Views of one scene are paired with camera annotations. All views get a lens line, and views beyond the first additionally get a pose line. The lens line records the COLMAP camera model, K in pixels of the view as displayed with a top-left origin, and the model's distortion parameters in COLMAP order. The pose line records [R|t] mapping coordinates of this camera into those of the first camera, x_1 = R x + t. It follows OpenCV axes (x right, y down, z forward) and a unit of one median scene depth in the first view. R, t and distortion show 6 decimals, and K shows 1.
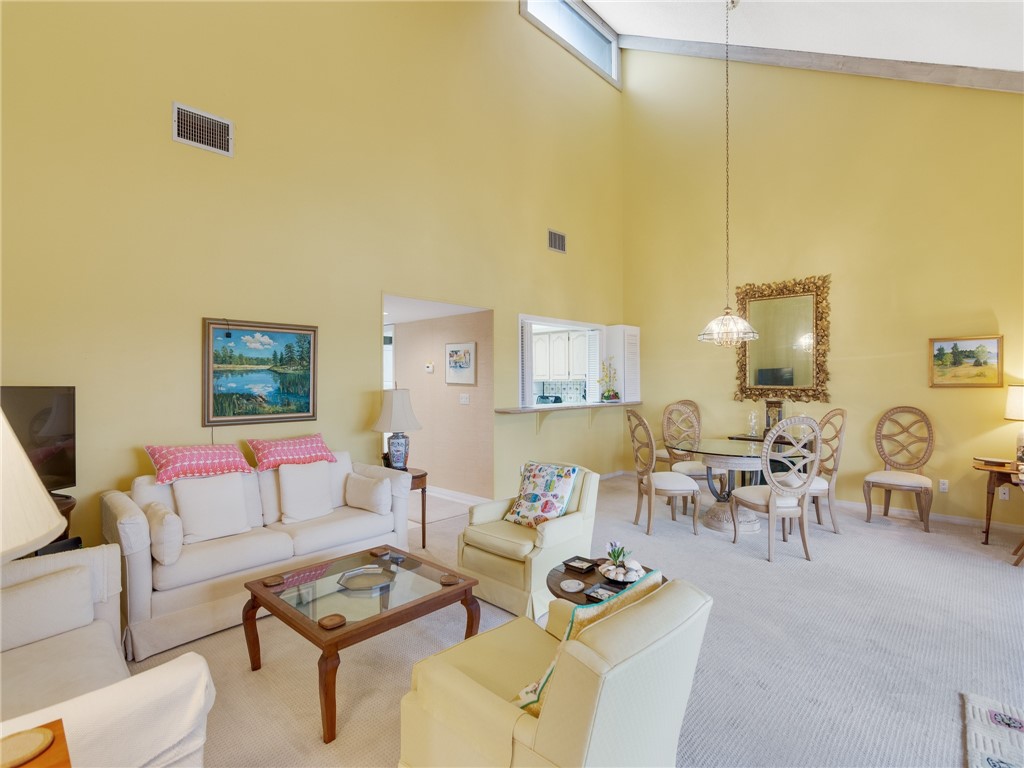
lens RADIAL K [[499.4, 0, 510.3], [0, 499.4, 389.5], [0, 0, 1]] dist [-0.010260, 0.000415]
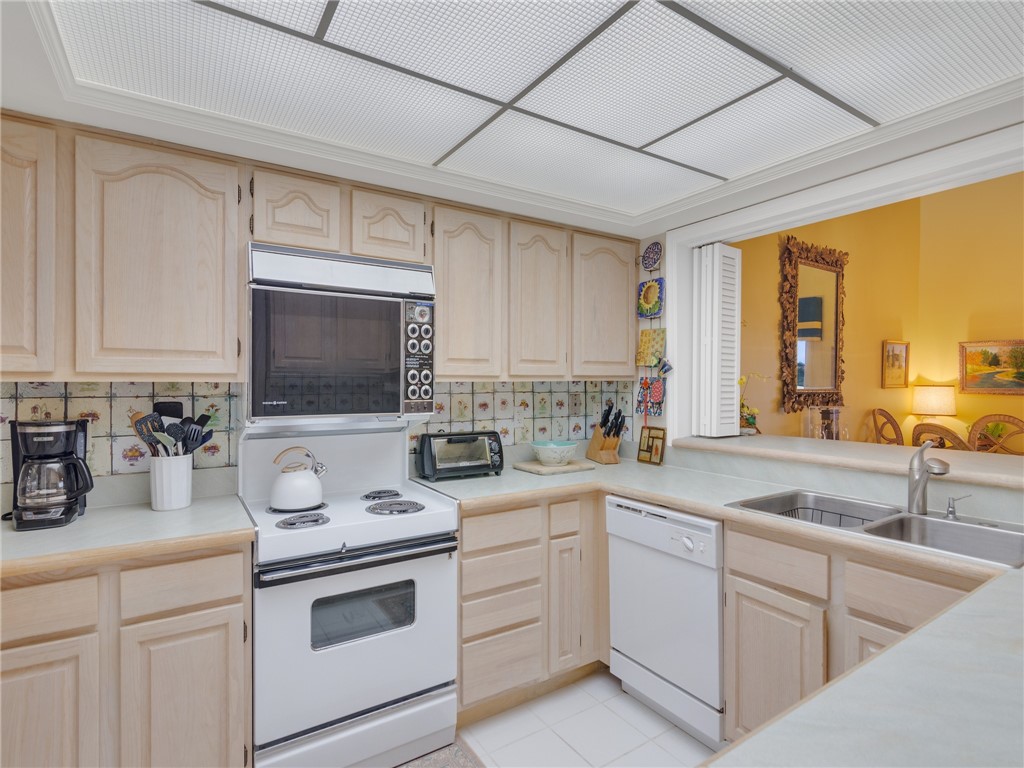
lens RADIAL K [[524.1, 0, 509.4], [0, 524.1, 380.0], [0, 0, 1]] dist [0.004576, -0.015019]
pose [[0.227927, 0.009595, 0.973631, -0.216071], [0.019052, 0.999716, -0.014312, -0.013077], [-0.973492, 0.021811, 0.227679, 0.919737]]
